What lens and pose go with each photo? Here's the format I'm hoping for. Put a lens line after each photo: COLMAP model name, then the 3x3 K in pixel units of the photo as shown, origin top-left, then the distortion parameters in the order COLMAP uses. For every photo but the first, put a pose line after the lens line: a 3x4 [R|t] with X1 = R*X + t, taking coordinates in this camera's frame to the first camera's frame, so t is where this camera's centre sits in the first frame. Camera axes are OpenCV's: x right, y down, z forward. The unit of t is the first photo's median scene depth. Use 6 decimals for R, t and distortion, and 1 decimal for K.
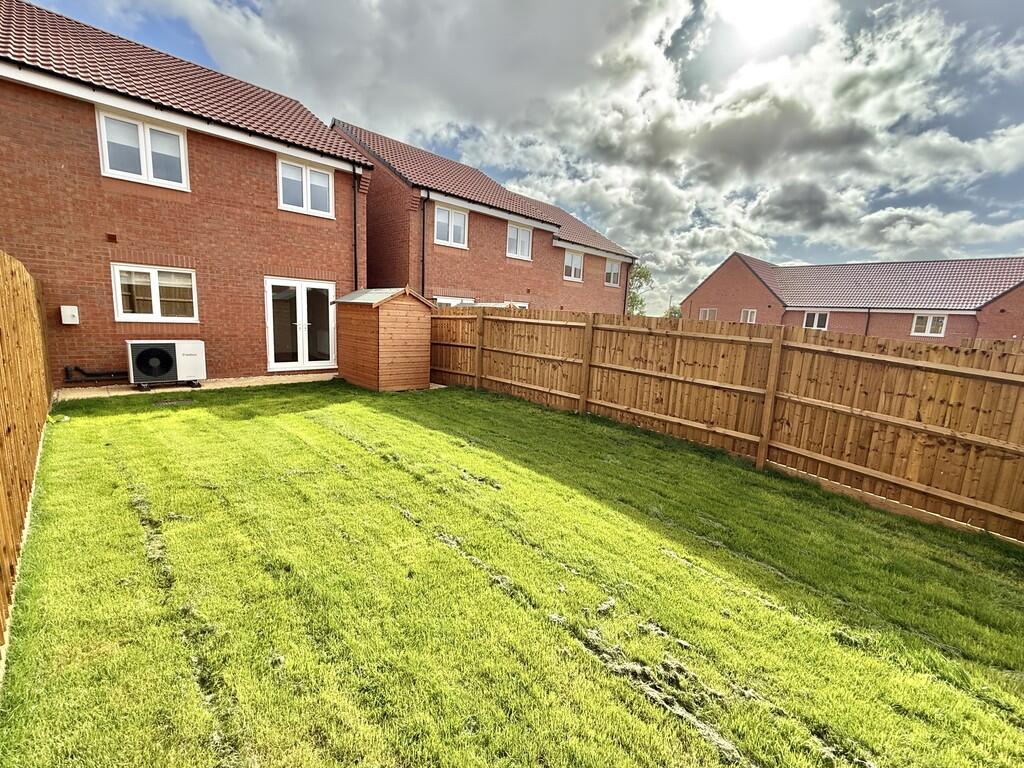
lens RADIAL K [[434.3, 0, 521.1], [0, 434.3, 383.4], [0, 0, 1]] dist [0.001585, 0.000235]
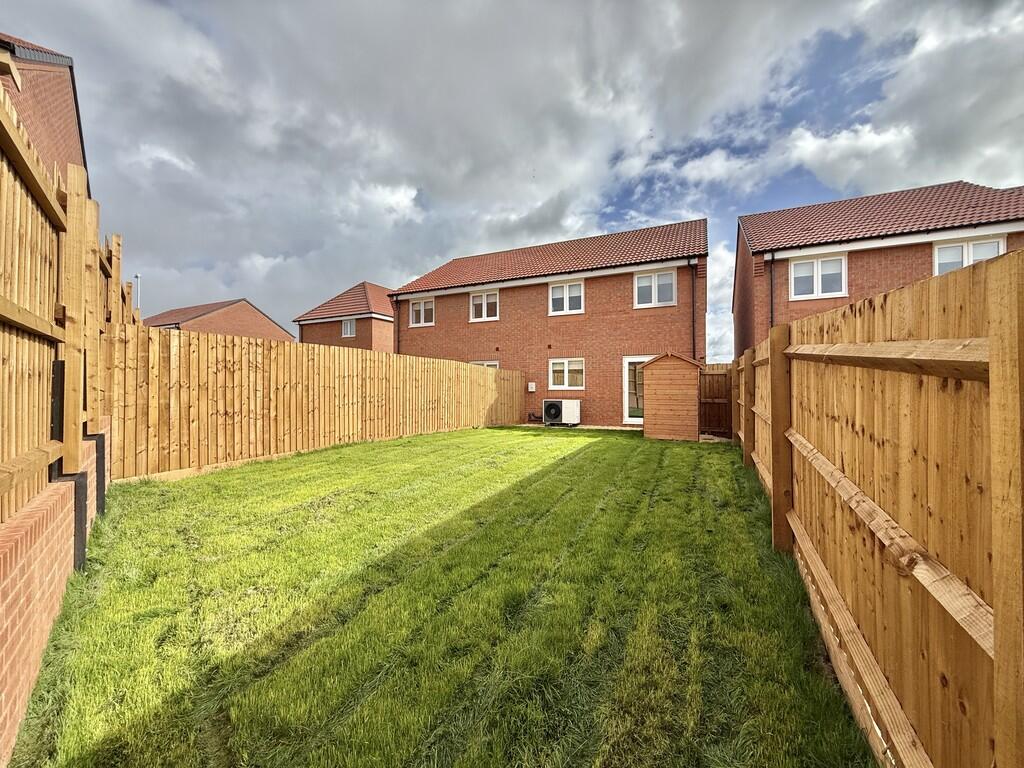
lens RADIAL K [[409.6, 0, 517.9], [0, 409.6, 386.8], [0, 0, 1]] dist [0.001588, 0.000145]
pose [[0.332486, -0.062842, -0.941012, 0.648825], [-0.134502, 0.984419, -0.113264, 0.057969], [0.933468, 0.164226, 0.318853, 0.309297]]
